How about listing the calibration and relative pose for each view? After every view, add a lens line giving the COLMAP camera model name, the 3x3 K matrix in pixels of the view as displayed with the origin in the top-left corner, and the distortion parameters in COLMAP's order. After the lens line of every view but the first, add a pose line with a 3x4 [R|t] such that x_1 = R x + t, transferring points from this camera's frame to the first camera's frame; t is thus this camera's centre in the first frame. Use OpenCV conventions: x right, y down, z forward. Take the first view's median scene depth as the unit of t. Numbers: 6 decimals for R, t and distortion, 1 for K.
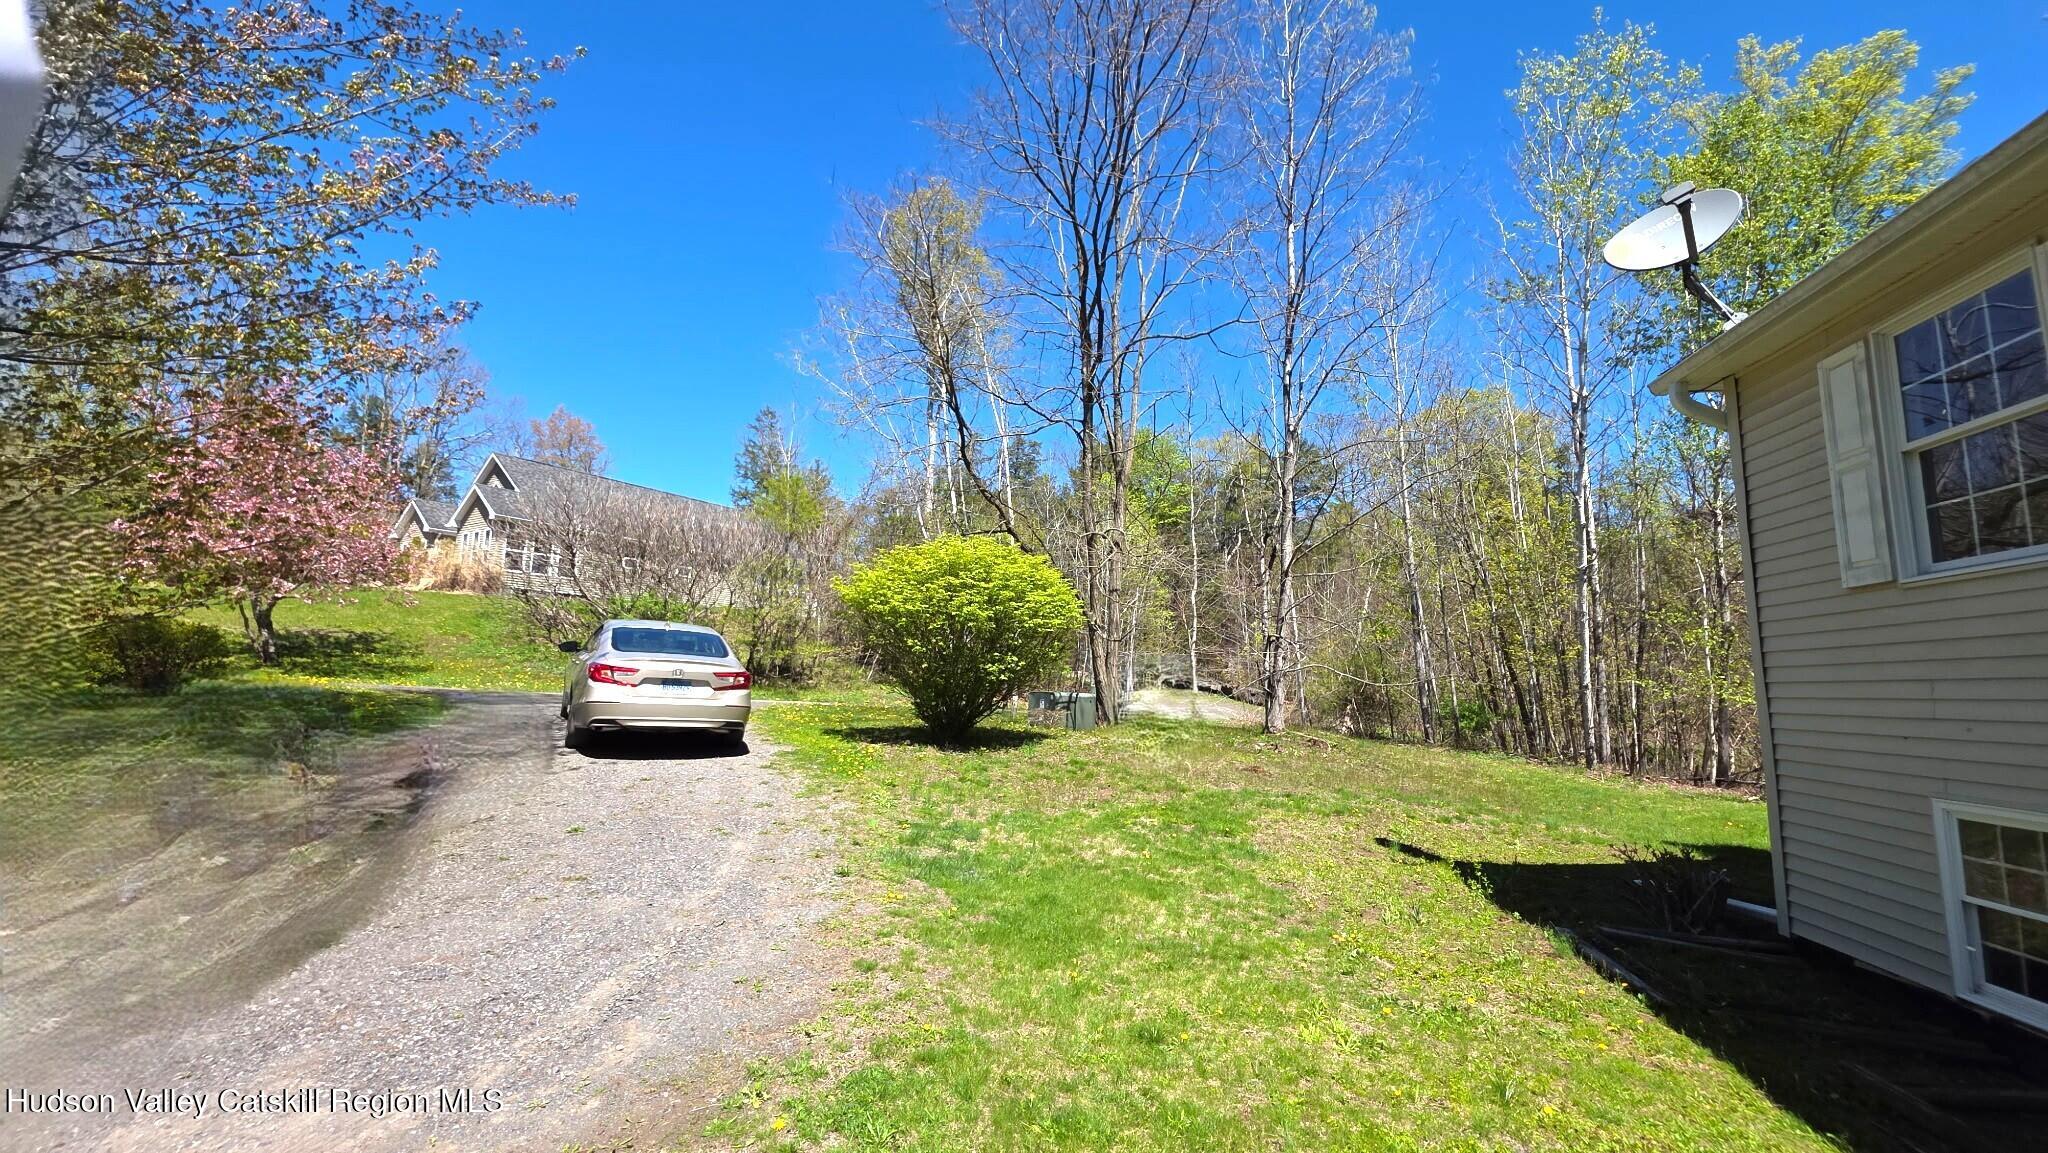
lens RADIAL K [[816.5, 0, 1024.0], [0, 816.5, 578.2], [0, 0, 1]] dist [-0.008214, -0.000346]
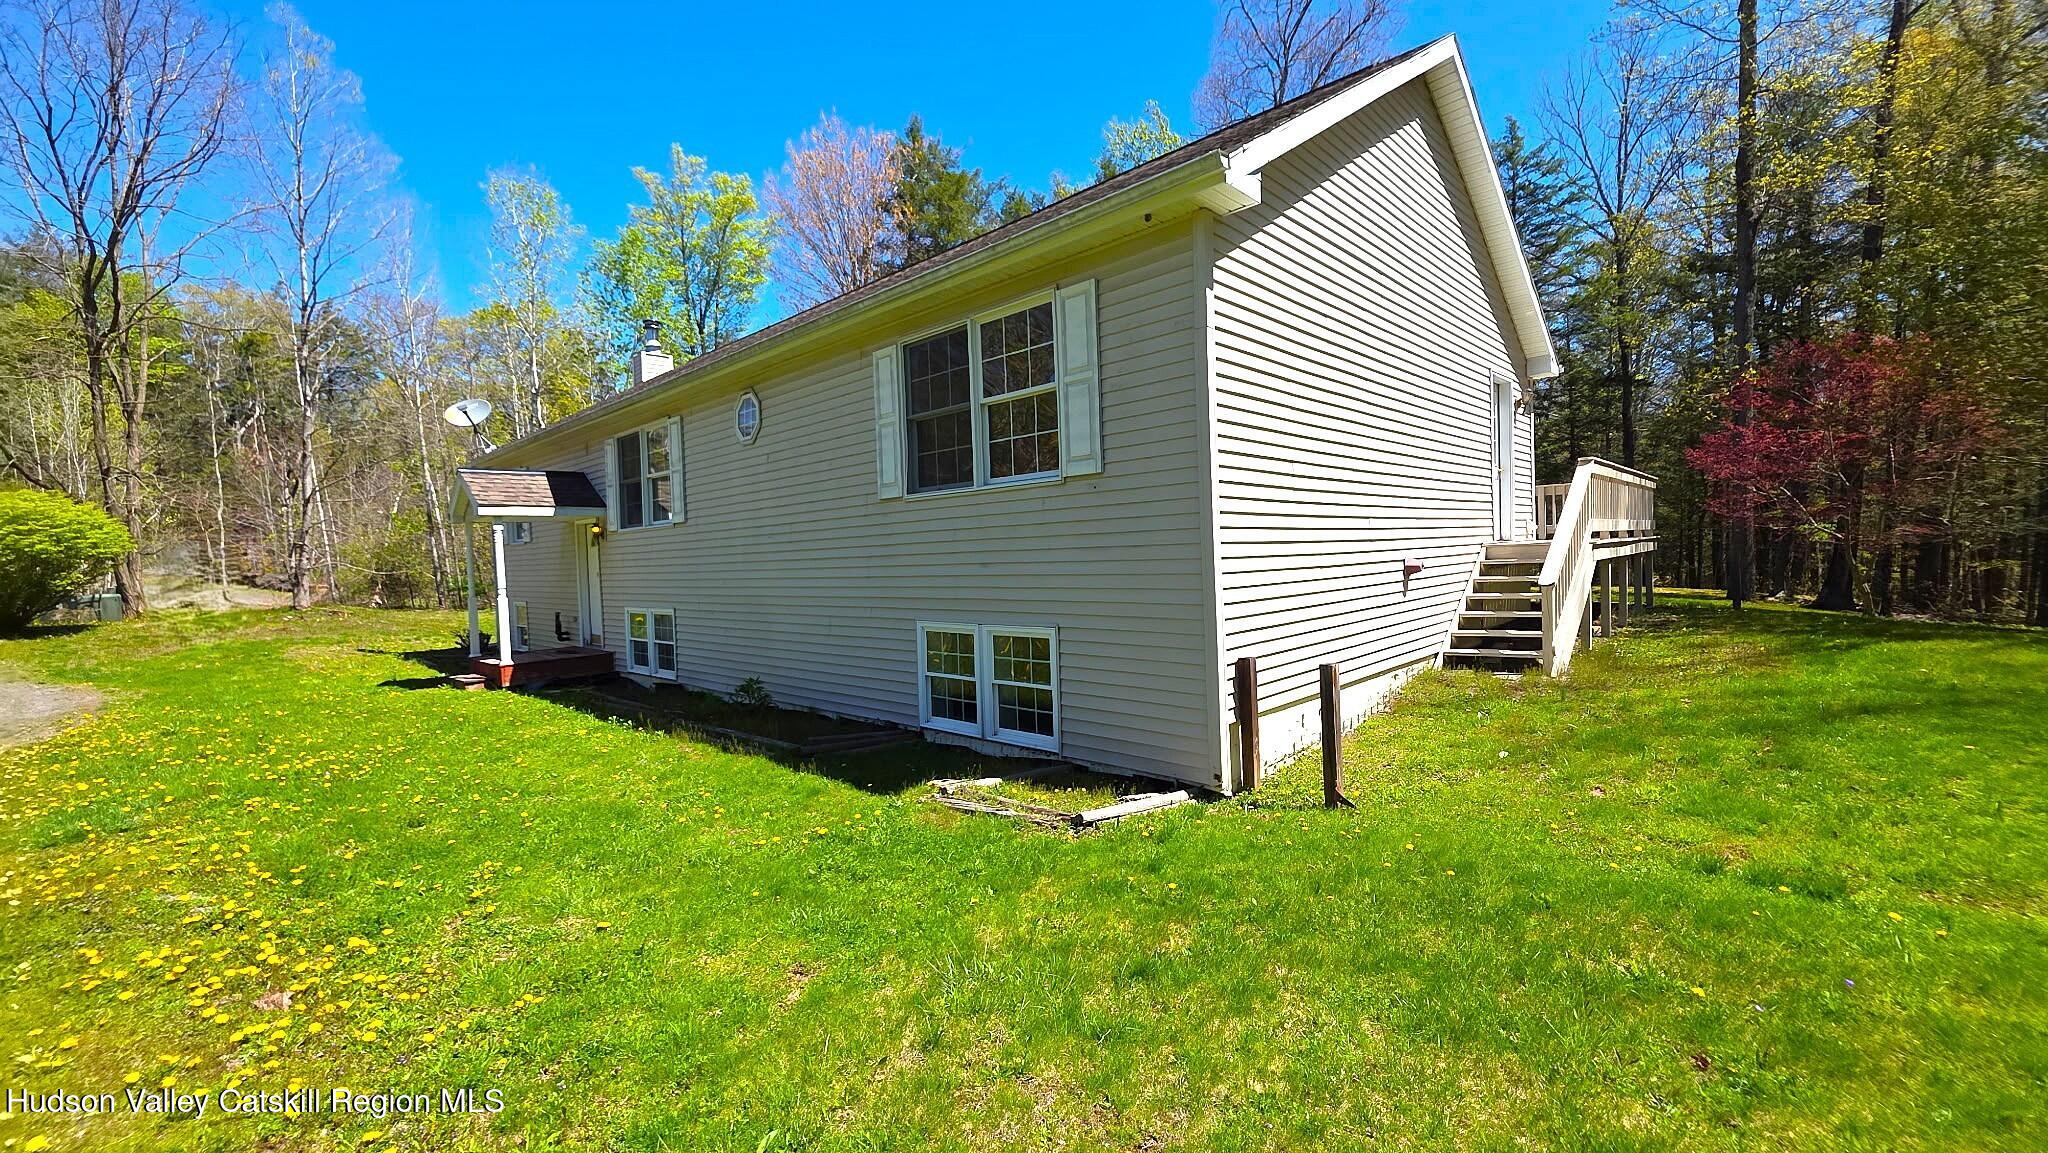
lens RADIAL K [[816.5, 0, 1025.6], [0, 816.5, 577.9], [0, 0, 1]] dist [-0.008214, -0.000346]
pose [[0.527774, -0.066964, 0.846741, -0.228468], [-0.070333, 0.990018, 0.122134, -0.132790], [-0.846468, -0.124013, 0.517796, -0.823280]]
